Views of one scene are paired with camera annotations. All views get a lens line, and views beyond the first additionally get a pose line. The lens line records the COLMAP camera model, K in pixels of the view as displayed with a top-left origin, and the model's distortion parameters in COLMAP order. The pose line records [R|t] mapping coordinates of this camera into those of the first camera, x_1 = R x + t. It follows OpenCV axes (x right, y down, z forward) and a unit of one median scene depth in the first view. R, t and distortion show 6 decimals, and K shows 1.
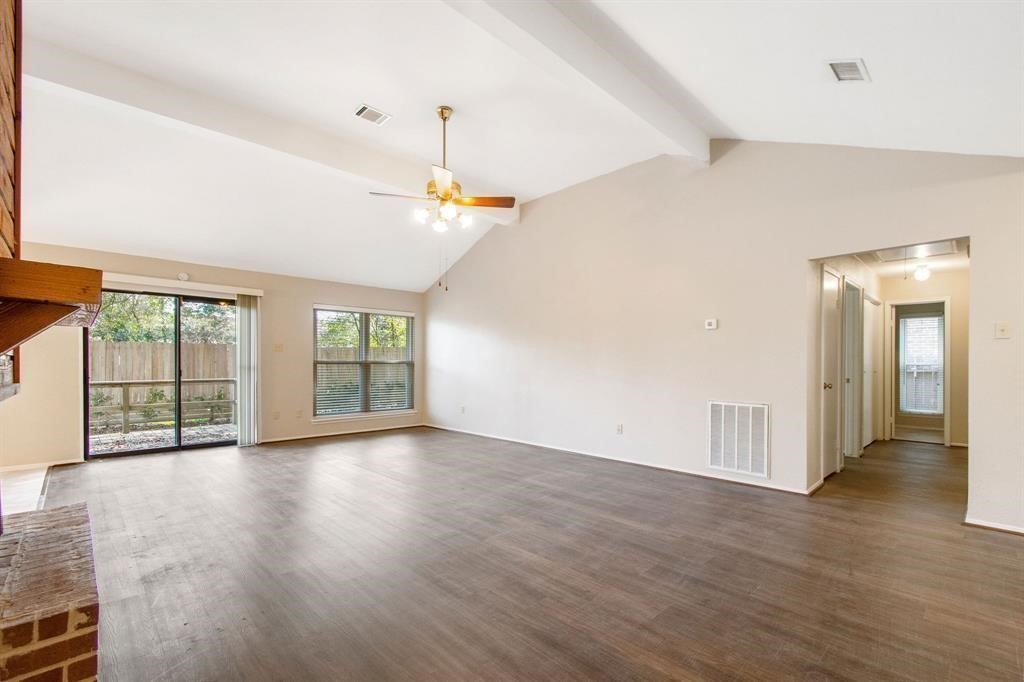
lens RADIAL K [[446.2, 0, 523.3], [0, 446.2, 366.5], [0, 0, 1]] dist [0.001854, 0.000240]
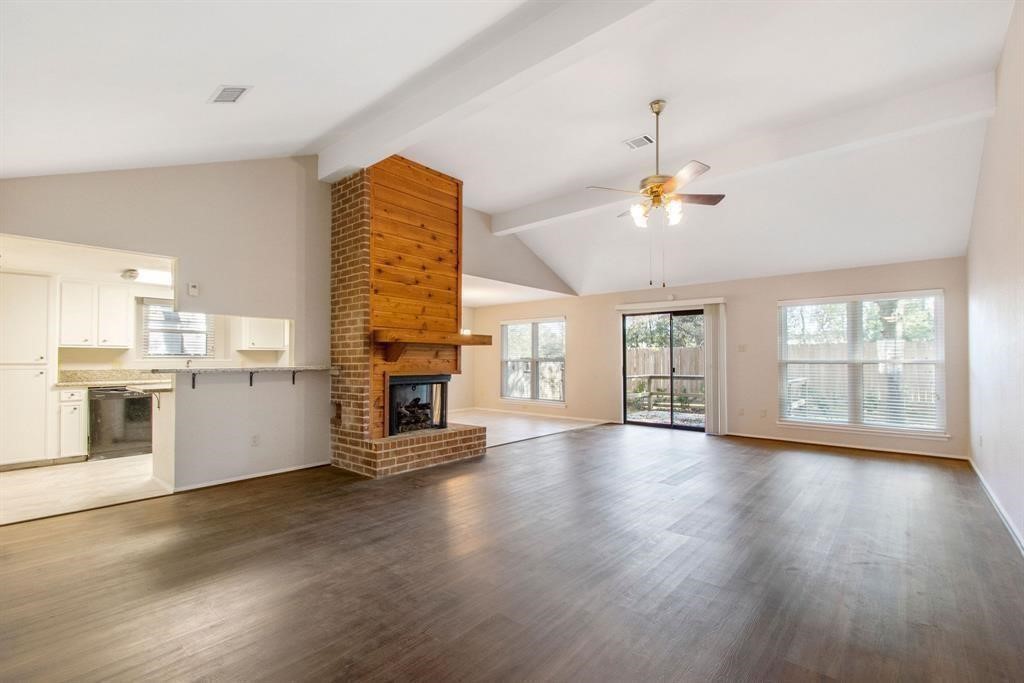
lens RADIAL K [[455.4, 0, 517.8], [0, 455.4, 355.4], [0, 0, 1]] dist [0.012773, -0.005101]
pose [[0.087688, -0.016326, -0.996014, 0.549833], [-0.007070, 0.999830, -0.017011, -0.002682], [0.996123, 0.008534, 0.087558, 0.429147]]
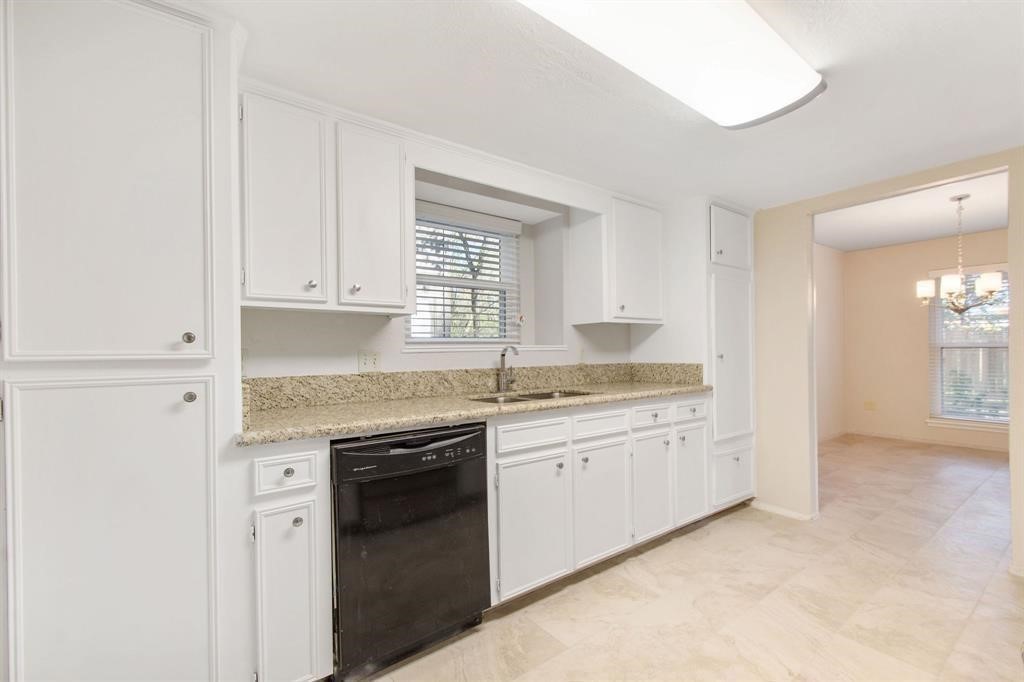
lens RADIAL K [[443.7, 0, 512.6], [0, 443.7, 356.9], [0, 0, 1]] dist [-0.000201, -0.000095]
pose [[-0.139268, 0.009055, -0.990213, -0.205305], [0.001463, 0.999959, 0.008939, 0.001201], [0.990254, -0.000204, -0.139276, -0.209009]]
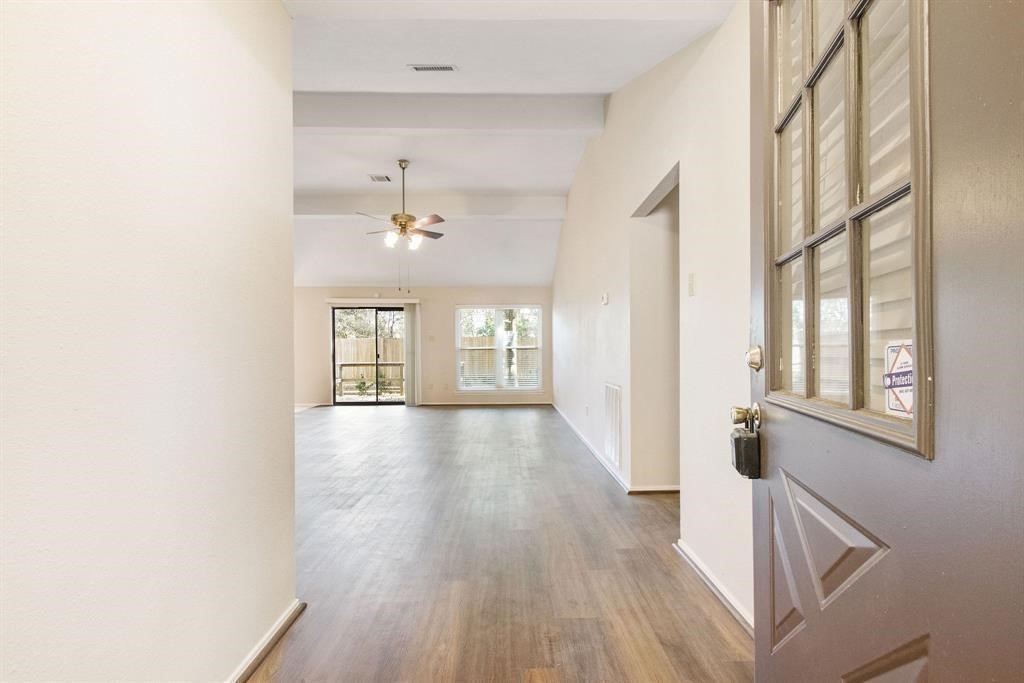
lens RADIAL K [[456.0, 0, 512.0], [0, 456.0, 341.5], [0, 0, 1]] dist [0.000306, -0.000035]
pose [[0.720724, -0.025167, -0.692765, 0.714753], [0.006091, 0.999532, -0.029976, 0.014475], [0.693196, 0.017385, 0.720540, 0.162081]]
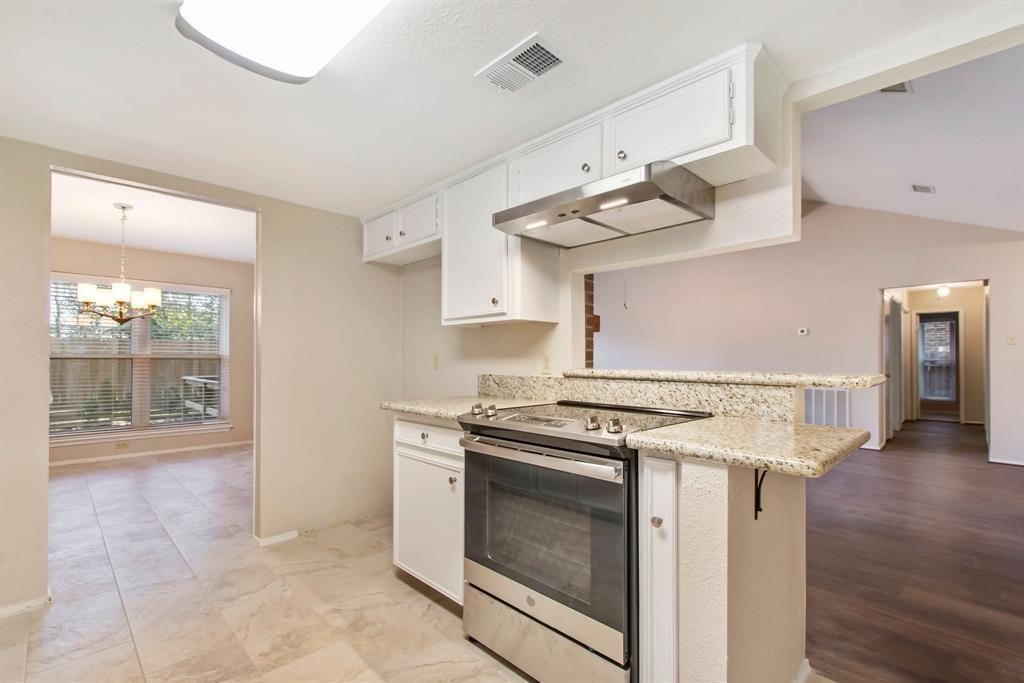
lens RADIAL K [[460.4, 0, 517.0], [0, 460.4, 356.6], [0, 0, 1]] dist [-0.003397, 0.000079]
pose [[0.999819, -0.001241, 0.018993, -0.386549], [0.001506, 0.999902, -0.013936, 0.001575], [-0.018974, 0.013962, 0.999722, -0.322257]]
